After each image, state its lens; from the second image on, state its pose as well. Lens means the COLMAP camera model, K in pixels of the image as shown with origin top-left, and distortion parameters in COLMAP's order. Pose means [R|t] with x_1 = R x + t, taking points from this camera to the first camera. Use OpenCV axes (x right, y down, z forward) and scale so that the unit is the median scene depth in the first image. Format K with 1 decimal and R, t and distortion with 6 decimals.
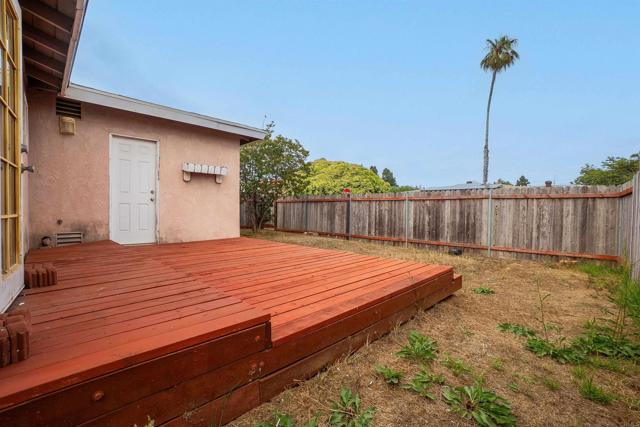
lens RADIAL K [[288.5, 0, 318.3], [0, 288.5, 216.0], [0, 0, 1]] dist [-0.023673, 0.002254]
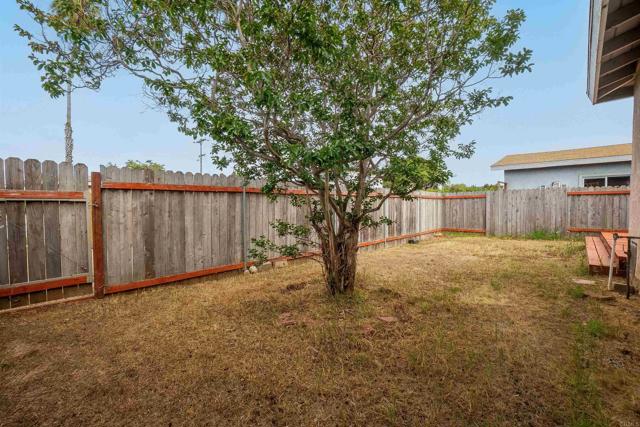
lens RADIAL K [[288.5, 0, 320.4], [0, 288.5, 212.9], [0, 0, 1]] dist [-0.023673, 0.002254]
pose [[-0.021383, -0.035382, 0.999145, -0.656389], [0.034677, 0.998746, 0.036110, -0.047368], [-0.999170, 0.035420, -0.020129, 1.285816]]
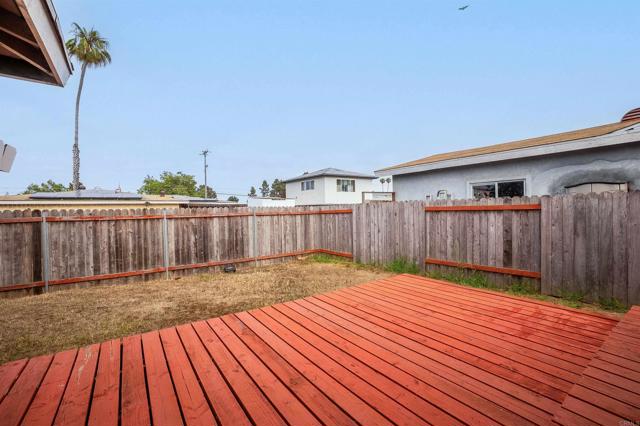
lens RADIAL K [[288.5, 0, 318.9], [0, 288.5, 210.5], [0, 0, 1]] dist [-0.023673, 0.002254]
pose [[0.194408, -0.017457, 0.980765, -0.400906], [0.049240, 0.998755, 0.008017, -0.065453], [-0.979684, 0.046735, 0.195025, 0.450552]]
